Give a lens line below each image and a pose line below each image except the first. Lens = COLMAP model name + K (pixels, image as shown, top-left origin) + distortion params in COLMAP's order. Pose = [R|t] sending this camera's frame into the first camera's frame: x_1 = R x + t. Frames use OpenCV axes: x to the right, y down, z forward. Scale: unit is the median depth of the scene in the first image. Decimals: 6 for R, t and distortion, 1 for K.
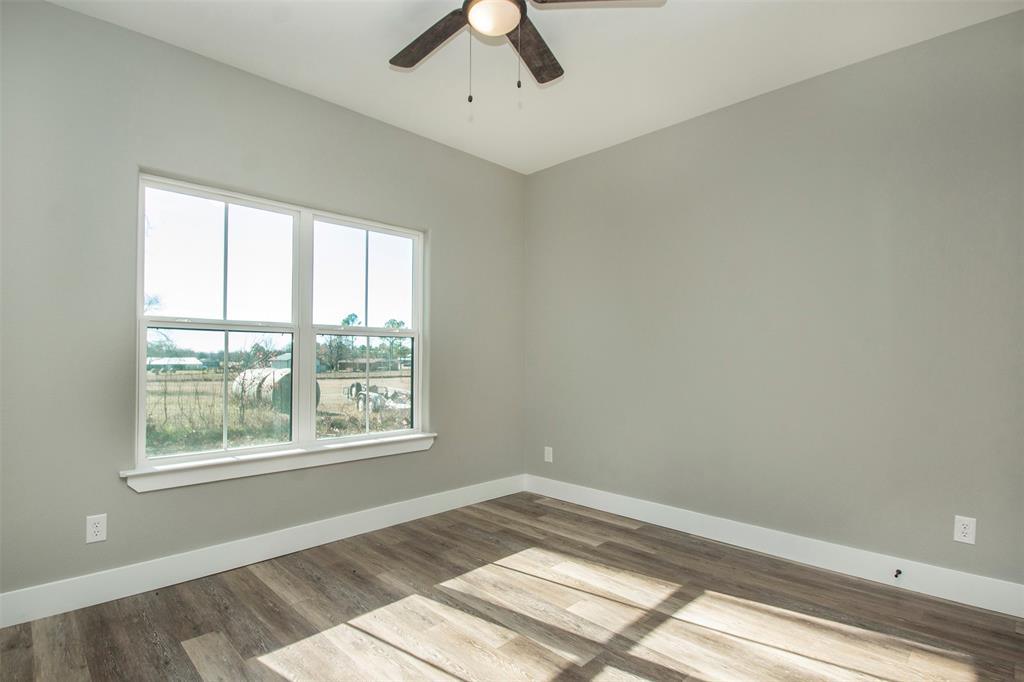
lens RADIAL K [[502.9, 0, 511.9], [0, 502.9, 350.5], [0, 0, 1]] dist [-0.000319, 0.000124]
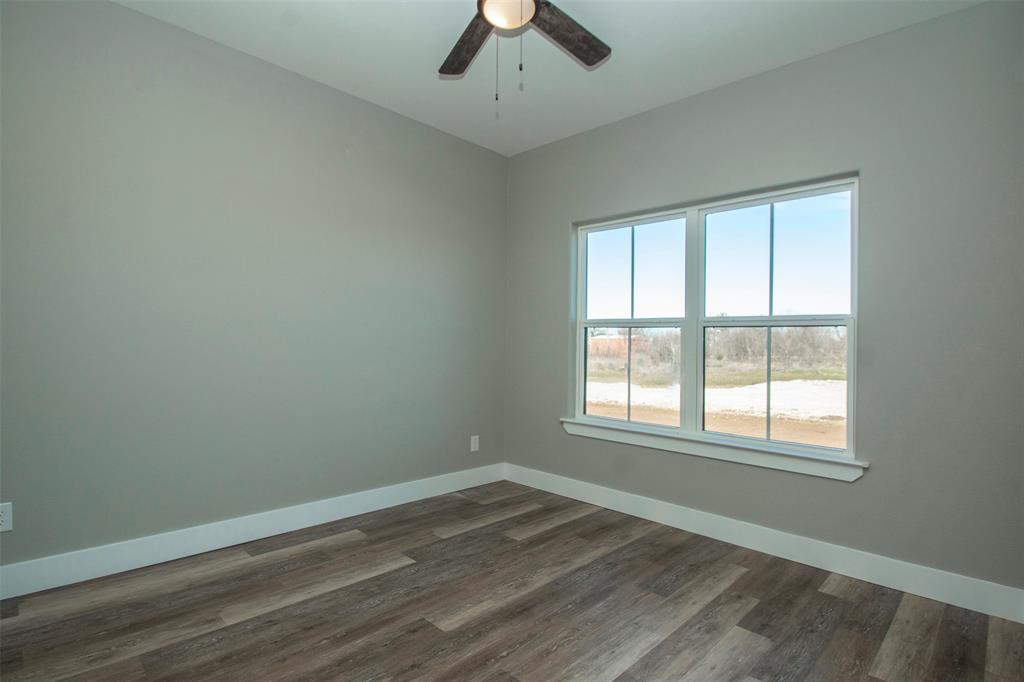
lens RADIAL K [[505.7, 0, 512.0], [0, 505.7, 341.0], [0, 0, 1]] dist [-0.053722, 0.000525]
pose [[0.003567, -0.015253, -0.999877, 0.624011], [-0.005851, 0.999866, -0.015273, 0.014891], [0.999977, 0.005905, 0.003477, 0.623389]]
